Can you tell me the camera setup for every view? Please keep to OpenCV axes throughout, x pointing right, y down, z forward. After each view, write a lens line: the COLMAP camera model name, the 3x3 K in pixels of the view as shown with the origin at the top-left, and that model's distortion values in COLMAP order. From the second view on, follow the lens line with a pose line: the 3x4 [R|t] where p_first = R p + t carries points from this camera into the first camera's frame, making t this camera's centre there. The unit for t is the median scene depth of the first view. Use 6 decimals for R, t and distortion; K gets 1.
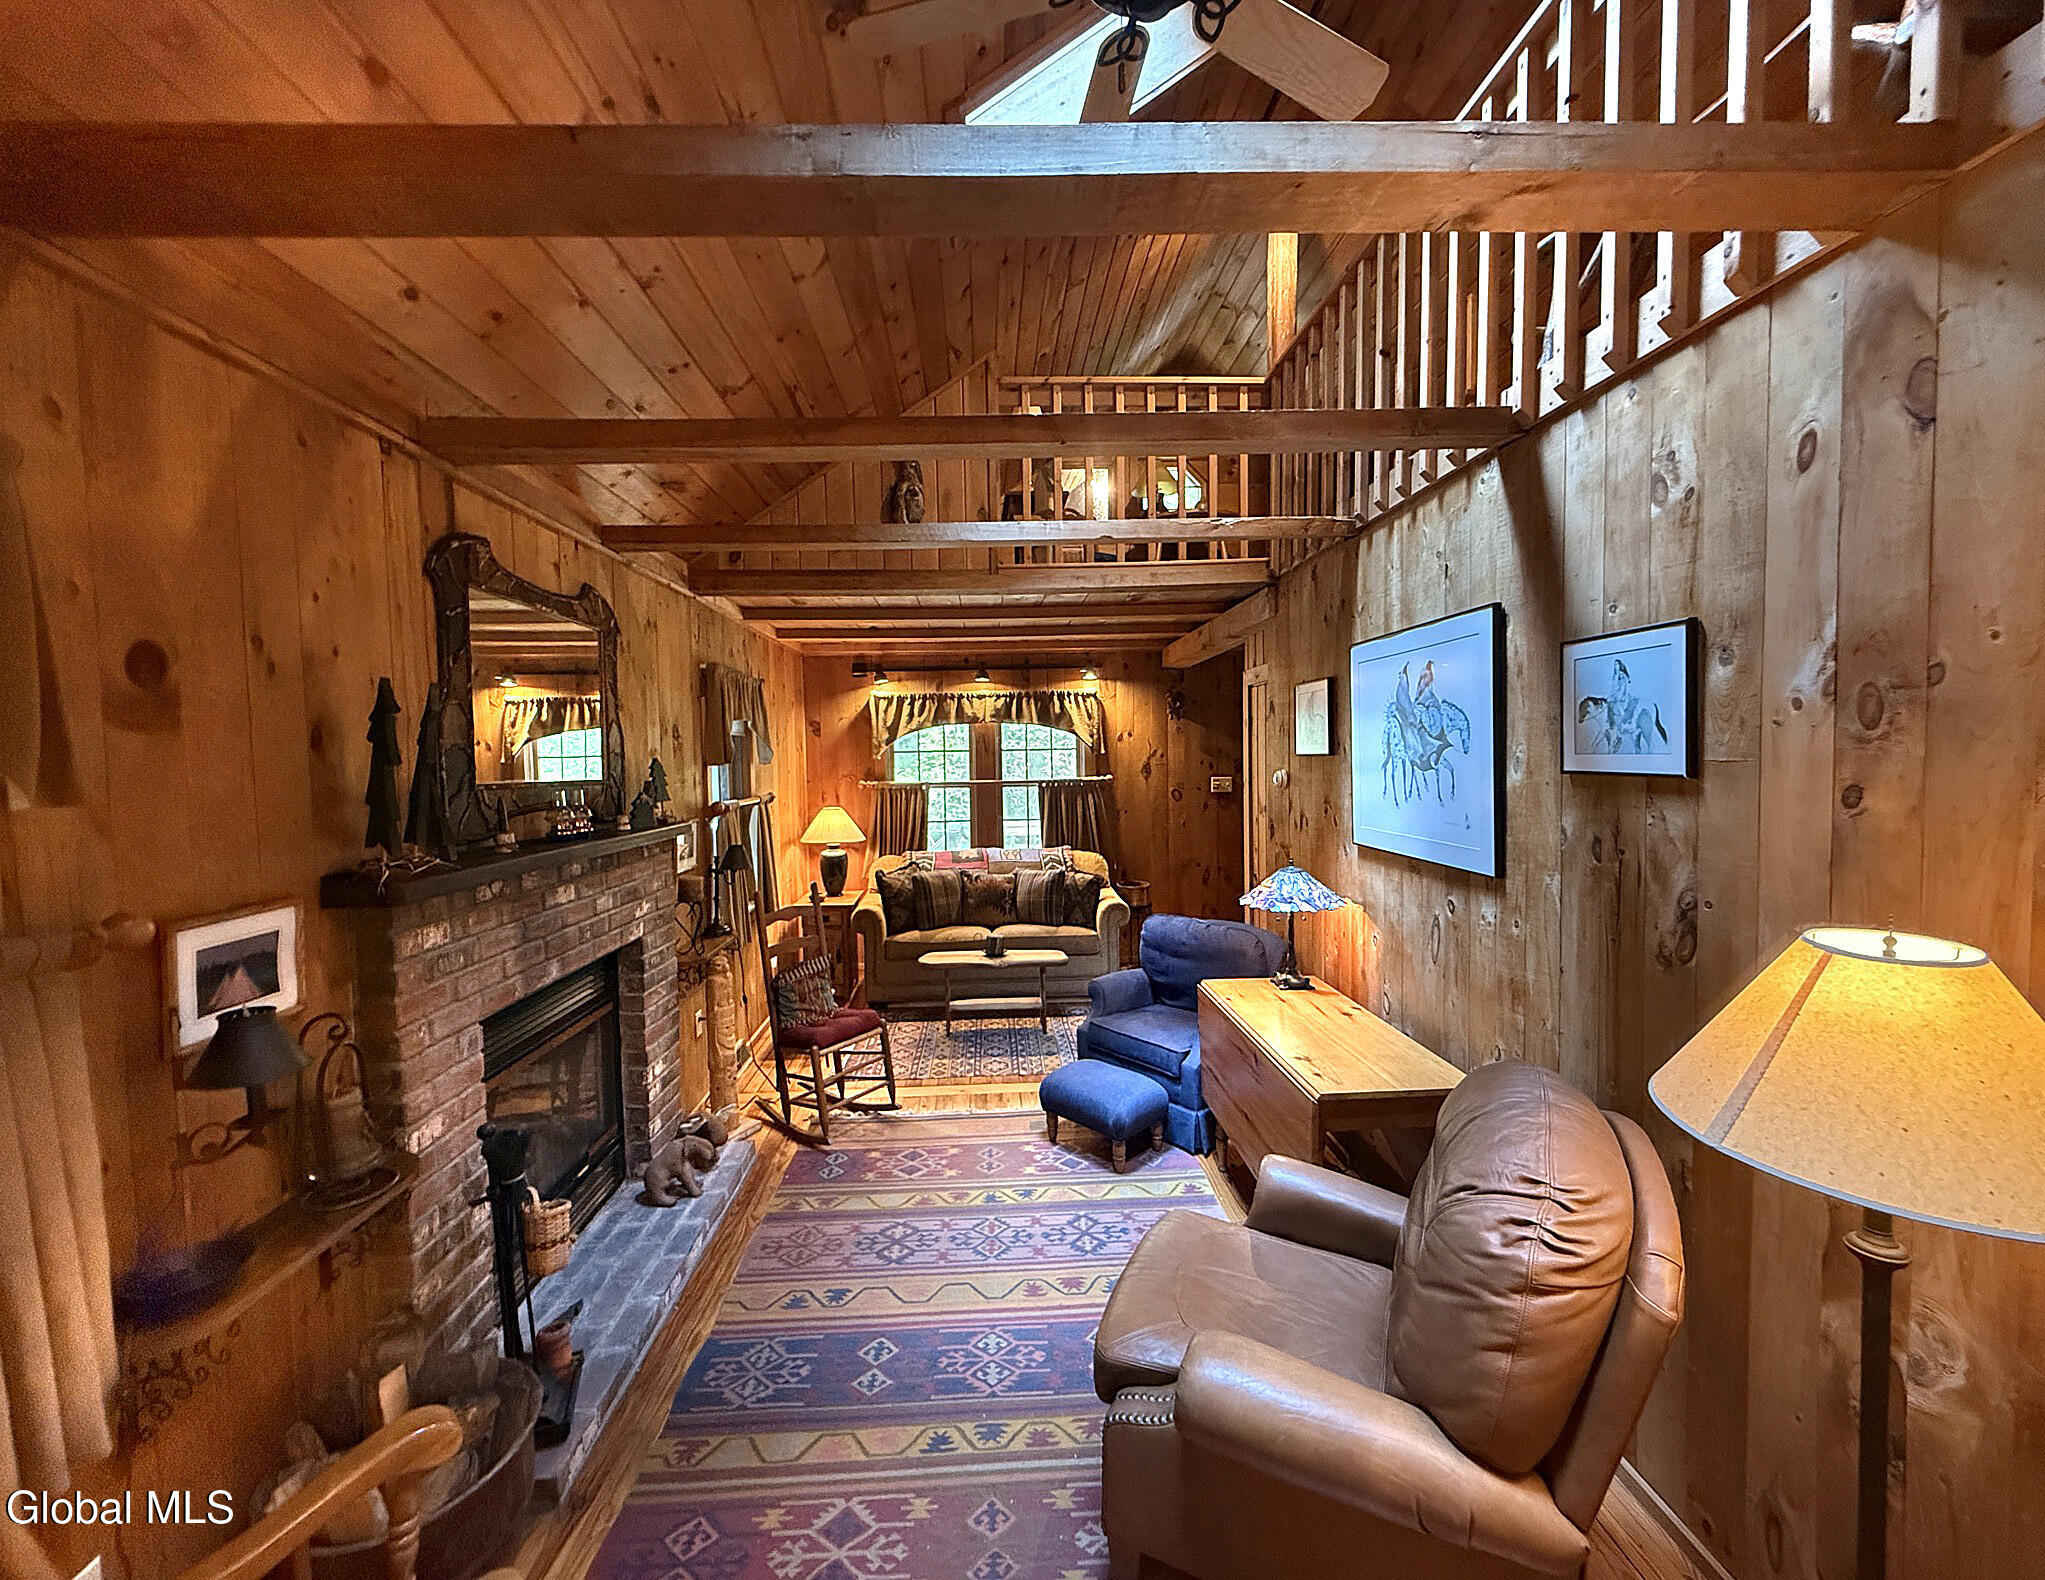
lens RADIAL K [[818.6, 0, 1022.2], [0, 818.6, 792.0], [0, 0, 1]] dist [0.004683, 0.000337]
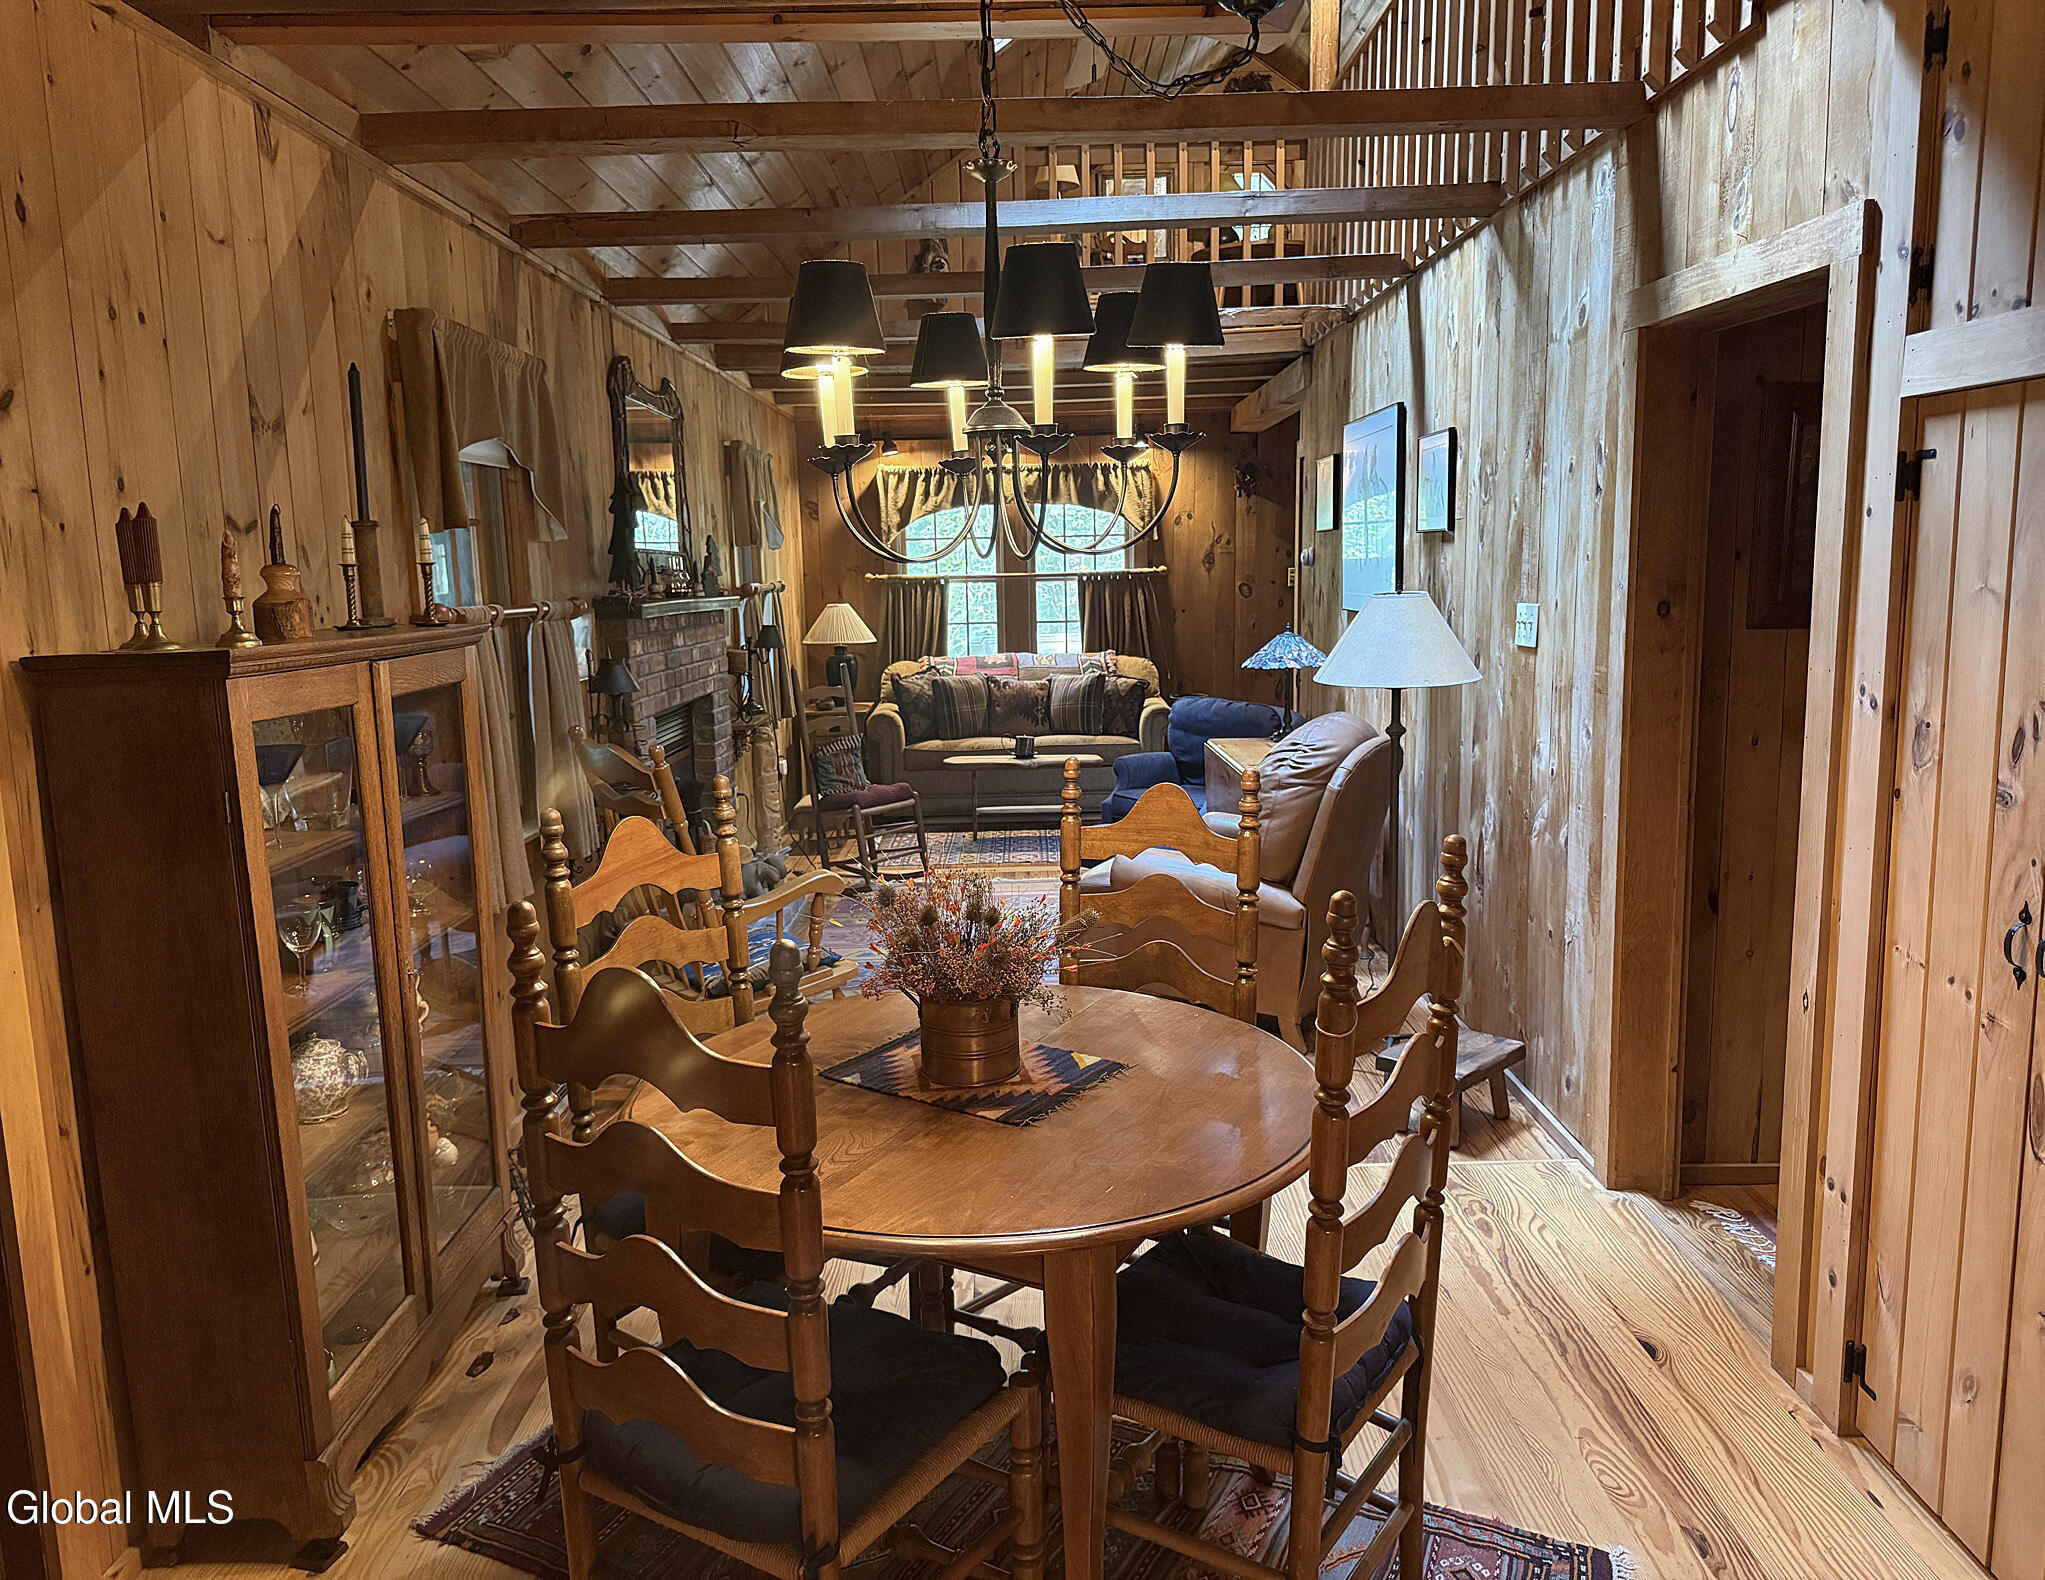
lens RADIAL K [[1432.4, 0, 1023.5], [0, 1432.4, 792.3], [0, 0, 1]] dist [0.102323, -0.104176]
pose [[0.999006, 0.003049, -0.044477, 0.030475], [0.001948, 0.993722, 0.111864, 0.045283], [0.044538, -0.111840, 0.992728, -0.496077]]
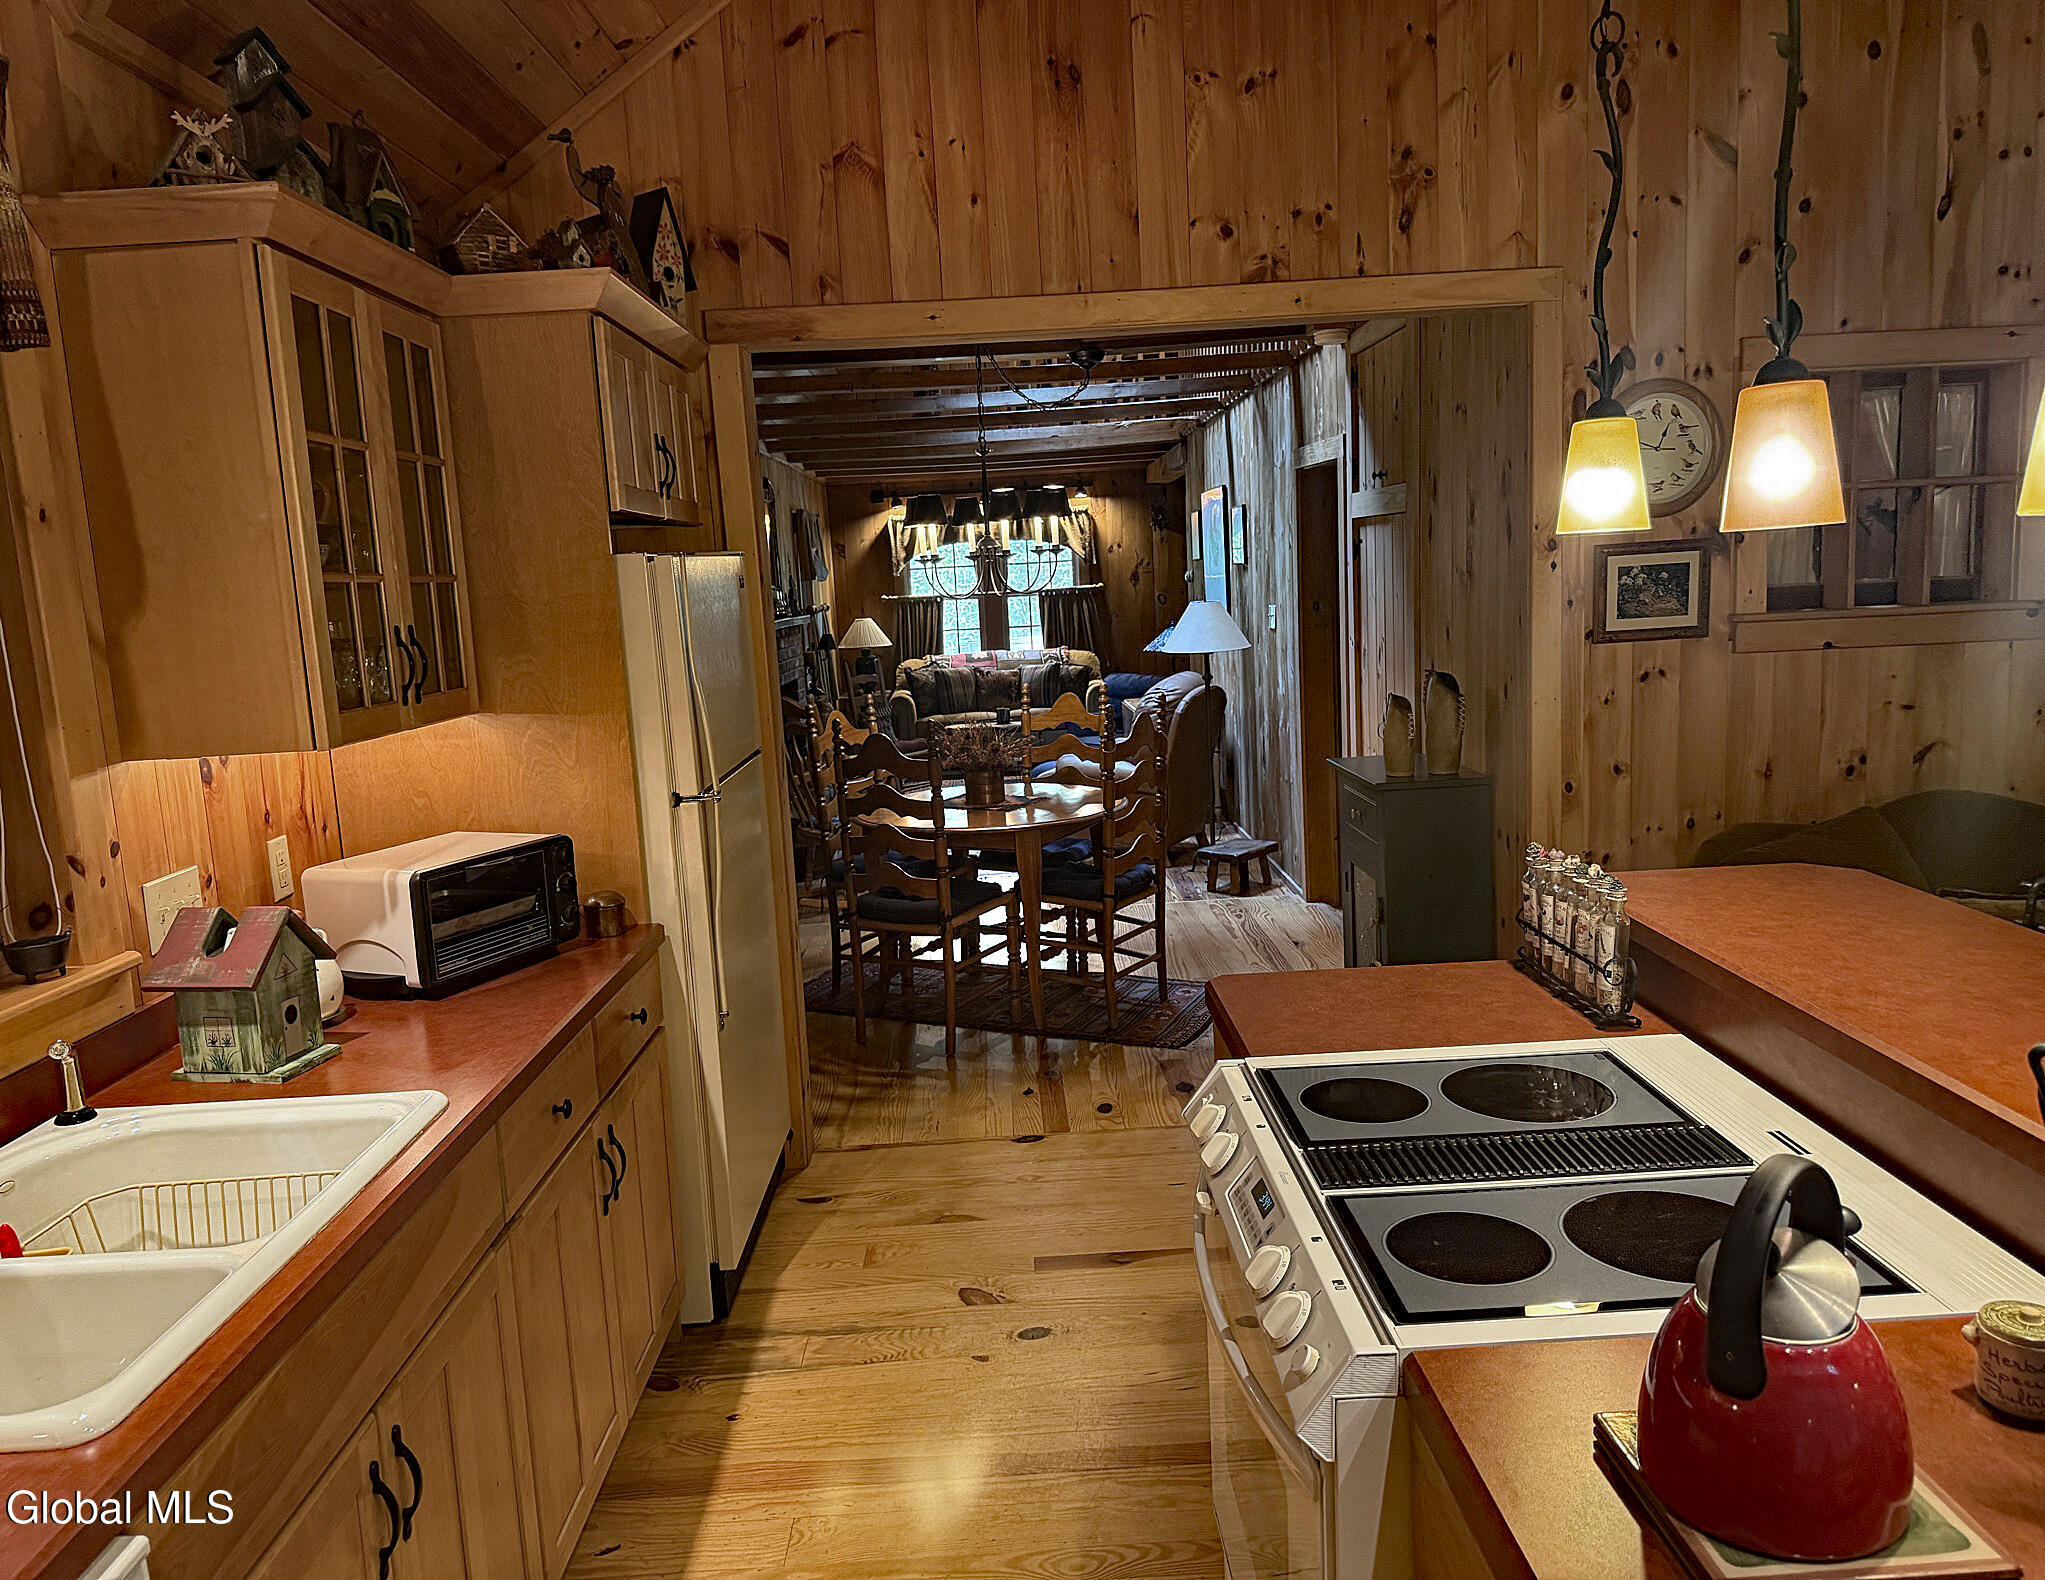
lens RADIAL K [[1432.4, 0, 1018.5], [0, 1432.4, 801.3], [0, 0, 1]] dist [0.102323, -0.104176]
pose [[0.998949, -0.030564, -0.034157, 0.052328], [0.034182, 0.993239, 0.110939, 0.056112], [0.030535, -0.111990, 0.993240, -1.031788]]
